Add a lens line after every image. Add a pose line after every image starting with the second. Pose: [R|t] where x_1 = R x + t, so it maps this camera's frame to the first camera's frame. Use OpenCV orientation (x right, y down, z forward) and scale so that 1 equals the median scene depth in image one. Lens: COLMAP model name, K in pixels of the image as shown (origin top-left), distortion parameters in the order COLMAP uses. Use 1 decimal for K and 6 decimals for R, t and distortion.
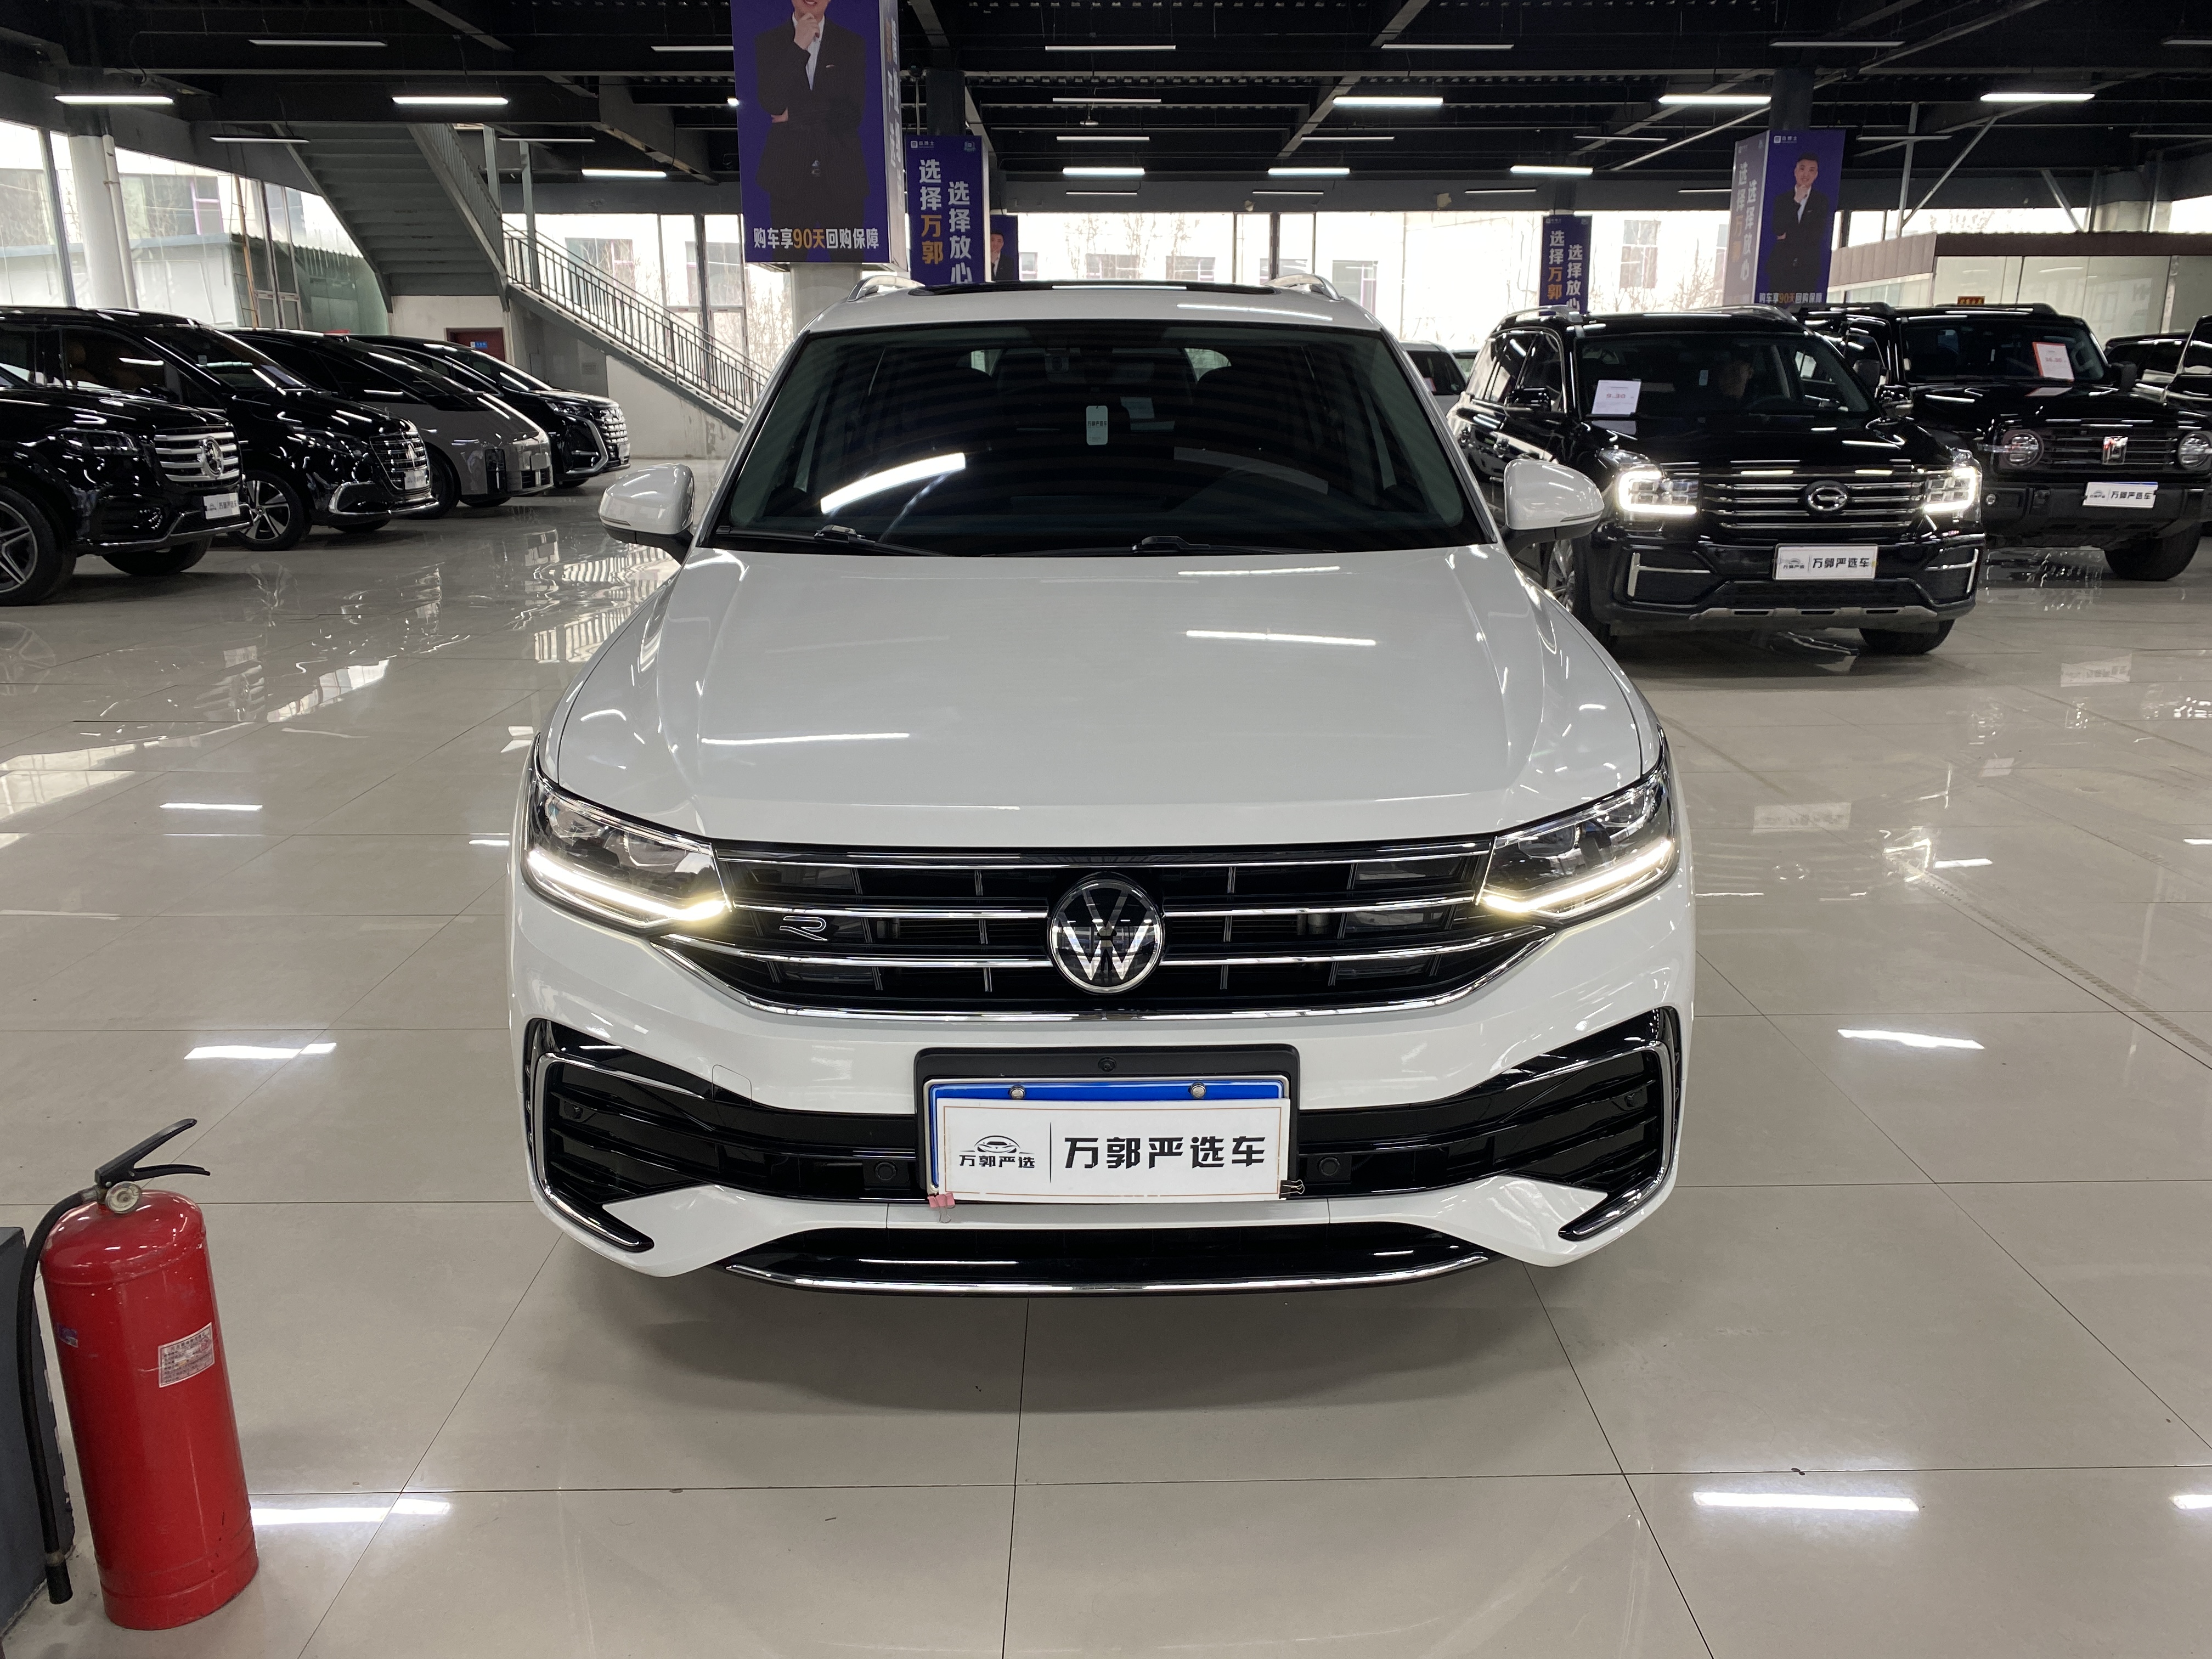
lens RADIAL K [[1696.9, 0, 1106.7], [0, 1696.9, 822.3], [0, 0, 1]] dist [0.028434, -0.028777]
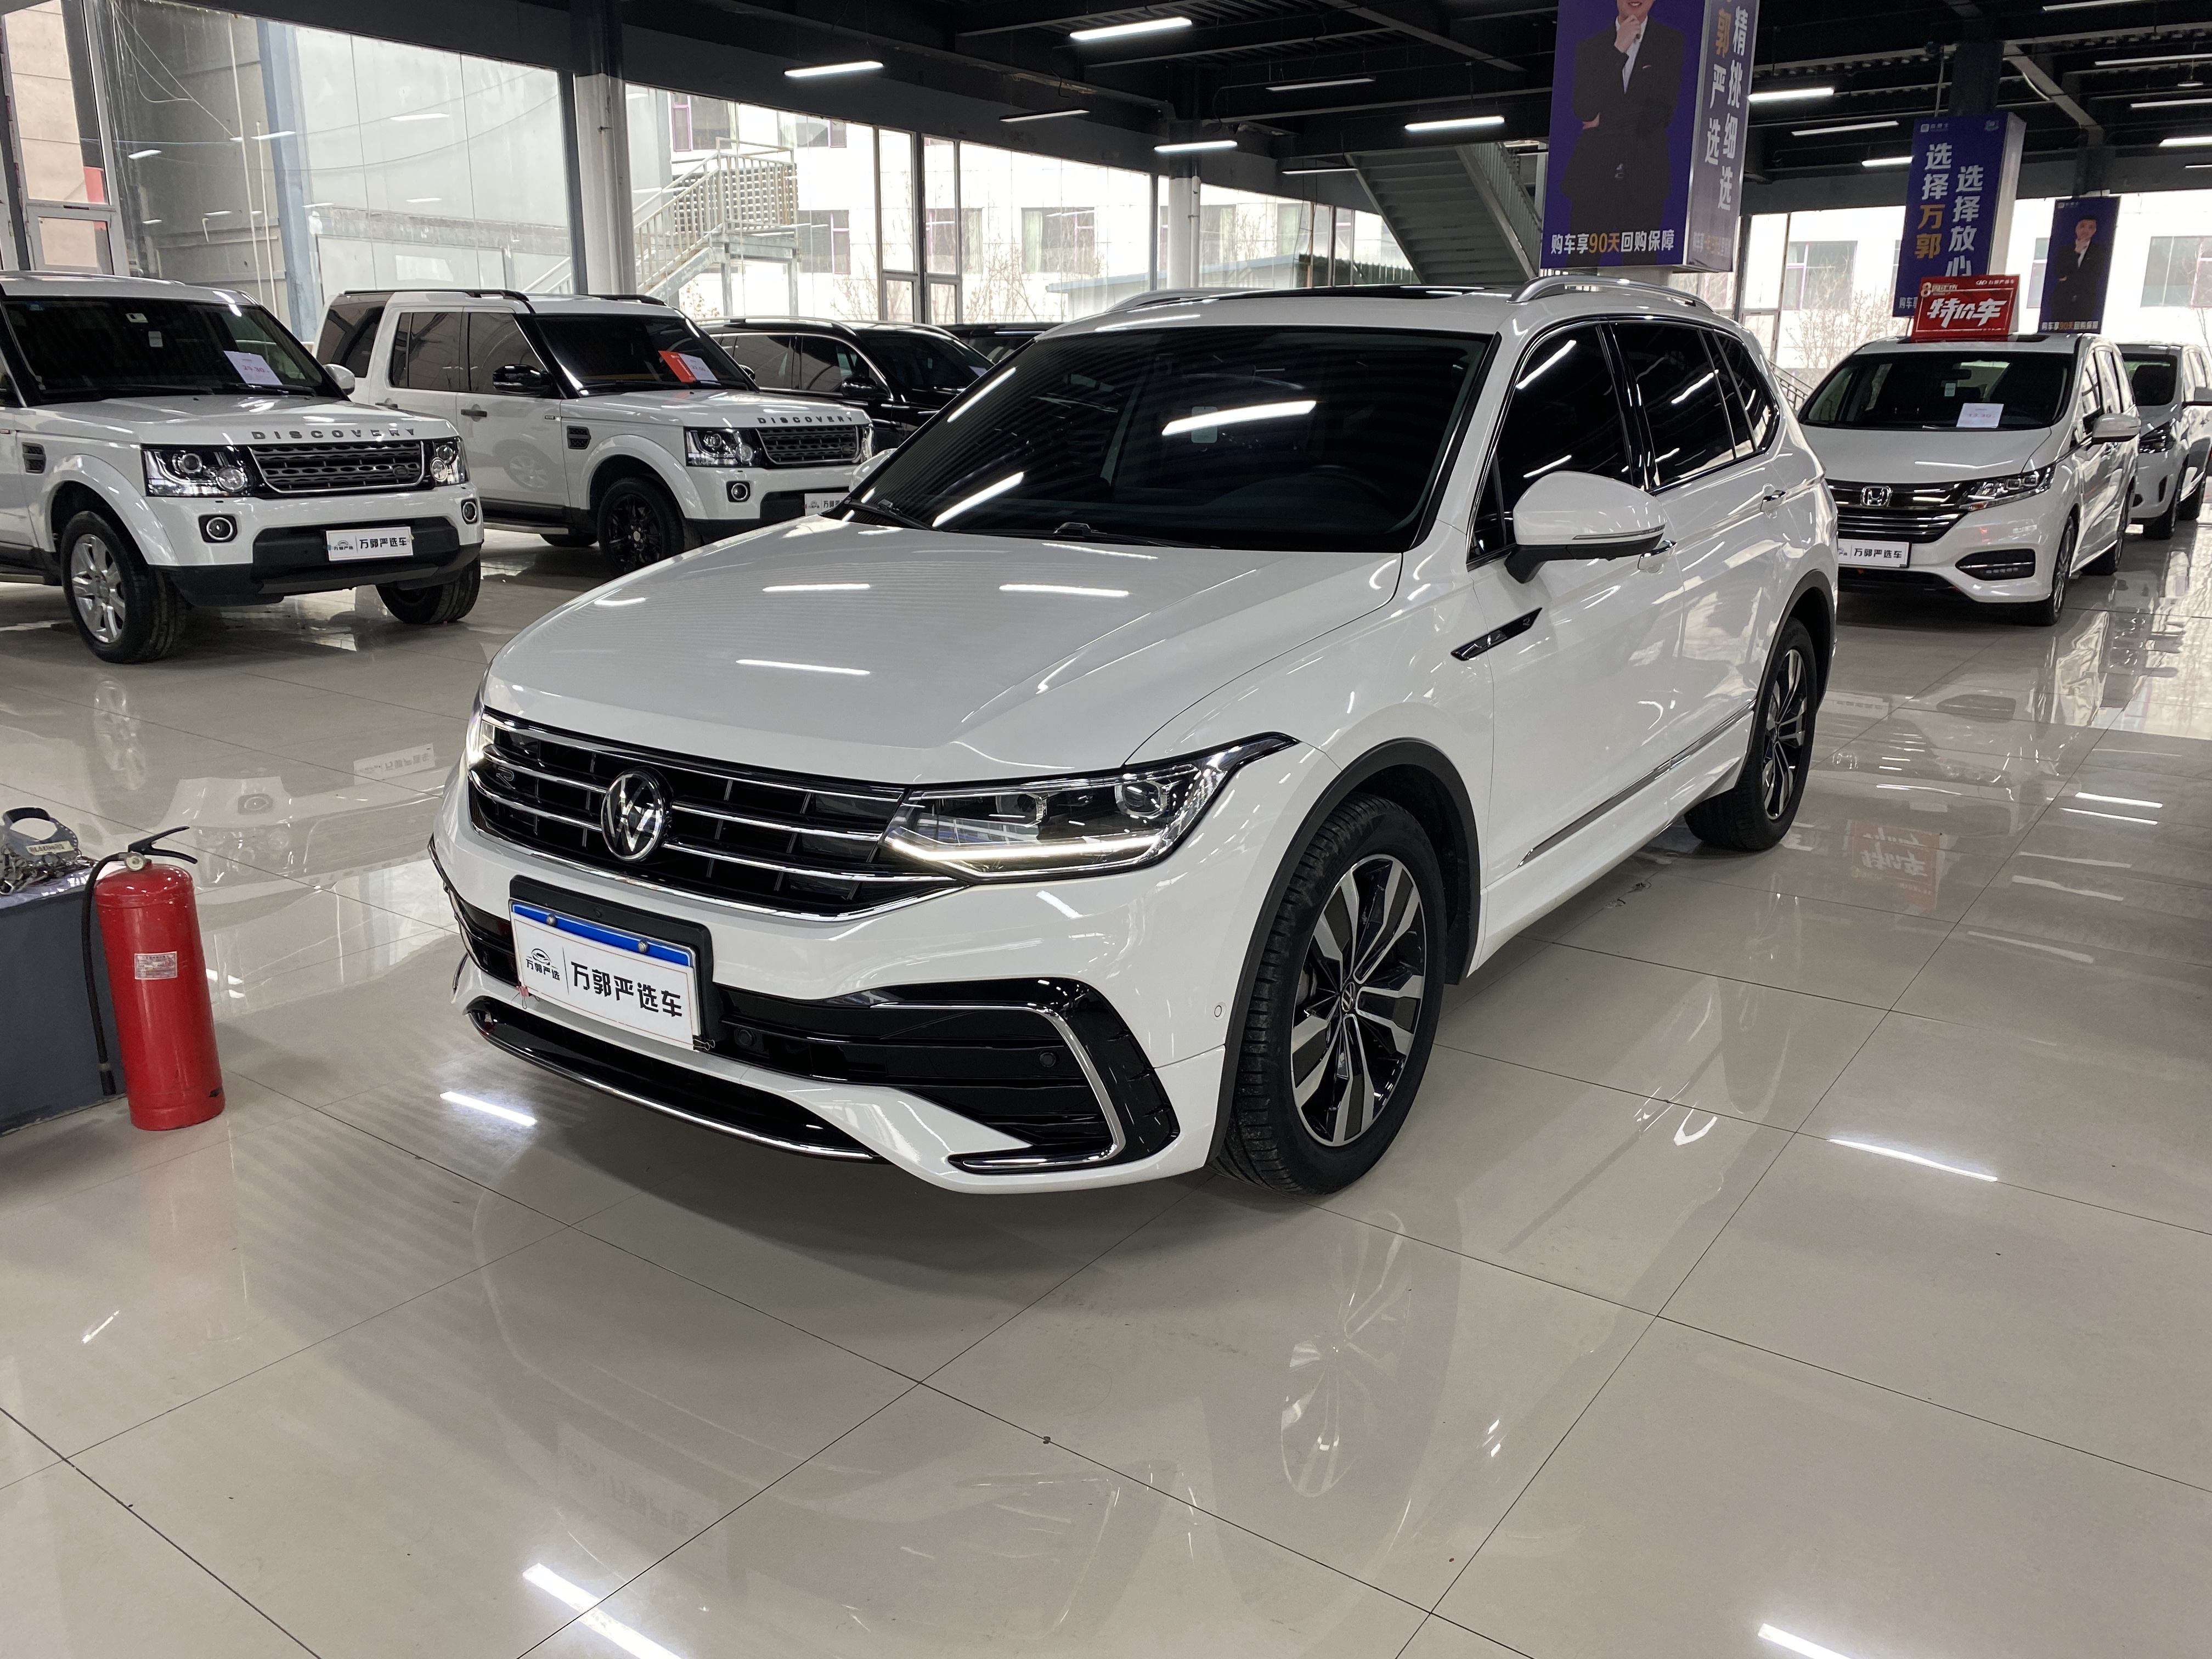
lens RADIAL K [[1696.9, 0, 1120.4], [0, 1696.9, 830.2], [0, 0, 1]] dist [0.028434, -0.028777]
pose [[0.802760, 0.159664, -0.574529, 0.431652], [-0.158625, 0.985949, 0.052361, -0.019806], [0.574817, 0.049102, 0.816808, 0.071715]]
